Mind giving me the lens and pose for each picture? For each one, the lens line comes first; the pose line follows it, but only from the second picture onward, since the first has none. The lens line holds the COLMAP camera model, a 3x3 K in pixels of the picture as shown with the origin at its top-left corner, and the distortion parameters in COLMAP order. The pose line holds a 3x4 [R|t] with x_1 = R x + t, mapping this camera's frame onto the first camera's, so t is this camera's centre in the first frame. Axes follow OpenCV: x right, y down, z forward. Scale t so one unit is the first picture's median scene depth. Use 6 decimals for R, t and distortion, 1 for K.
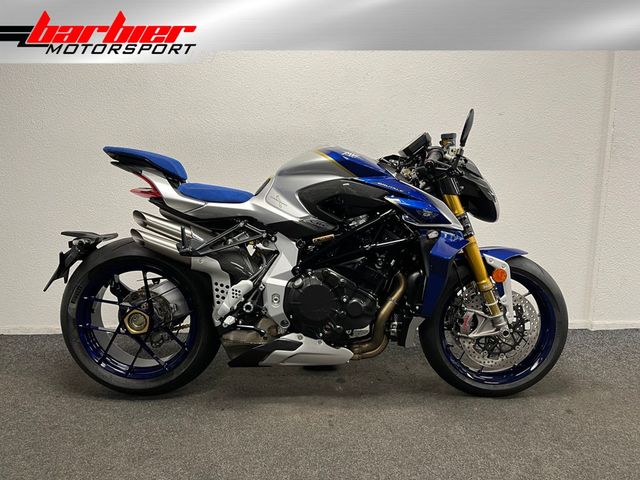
lens RADIAL K [[489.6, 0, 321.9], [0, 489.6, 242.9], [0, 0, 1]] dist [0.056276, -0.049288]
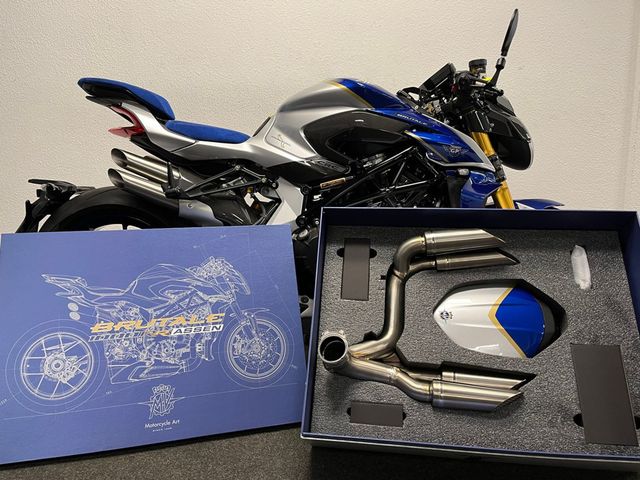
lens RADIAL K [[489.6, 0, 317.7], [0, 489.6, 241.8], [0, 0, 1]] dist [0.056276, -0.049288]
pose [[0.999886, 0.000595, 0.015088, -0.035478], [-0.000275, 0.999776, -0.021158, 0.109881], [-0.015097, 0.021152, 0.999662, 0.133841]]
